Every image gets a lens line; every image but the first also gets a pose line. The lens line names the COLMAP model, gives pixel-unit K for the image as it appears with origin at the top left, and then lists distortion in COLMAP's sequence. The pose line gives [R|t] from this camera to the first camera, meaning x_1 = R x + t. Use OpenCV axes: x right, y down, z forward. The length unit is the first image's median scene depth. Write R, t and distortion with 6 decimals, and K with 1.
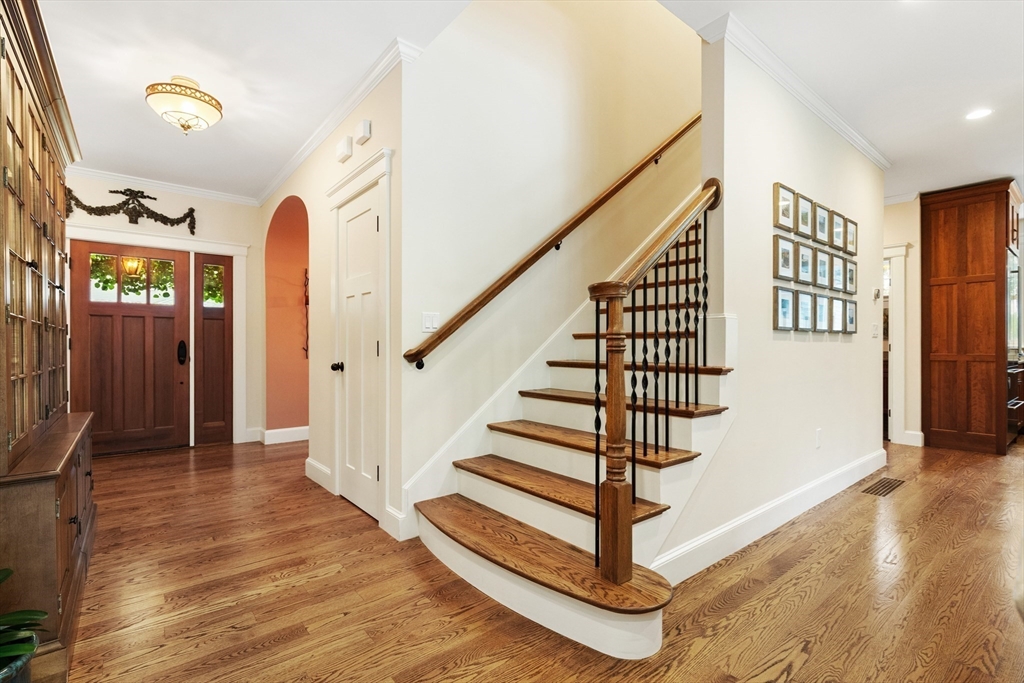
lens RADIAL K [[465.9, 0, 512.0], [0, 465.9, 341.5], [0, 0, 1]] dist [0.003859, 0.000345]
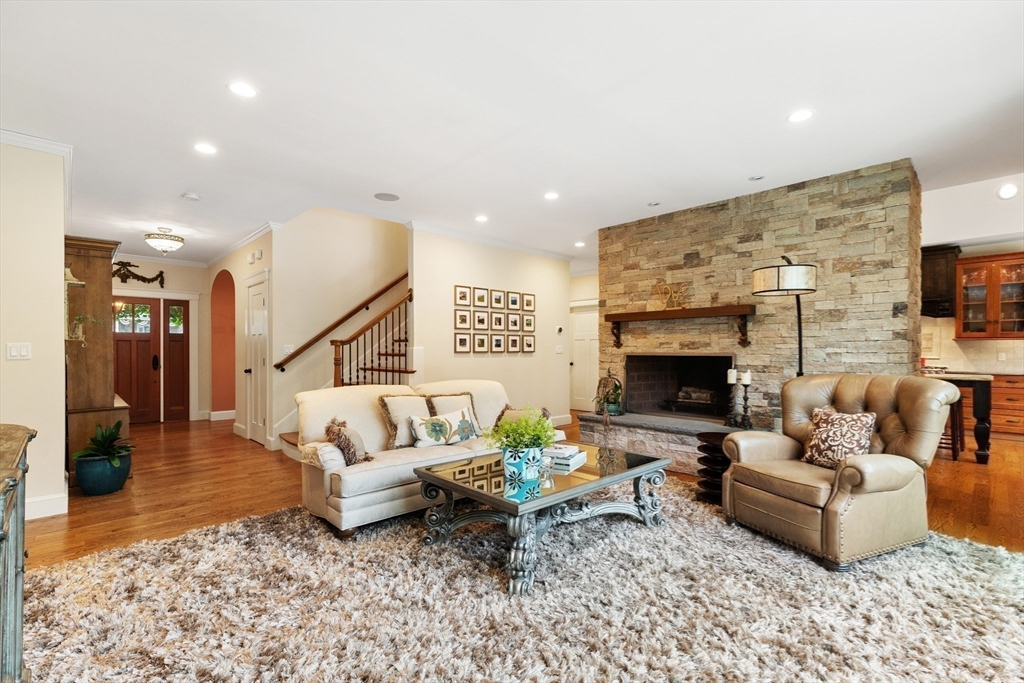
lens RADIAL K [[459.3, 0, 516.1], [0, 459.3, 345.8], [0, 0, 1]] dist [0.008689, 0.000129]
pose [[0.996779, -0.000763, 0.080195, 0.411119], [0.000654, 0.999999, 0.001383, -0.036455], [-0.080195, -0.001326, 0.996778, -0.700179]]
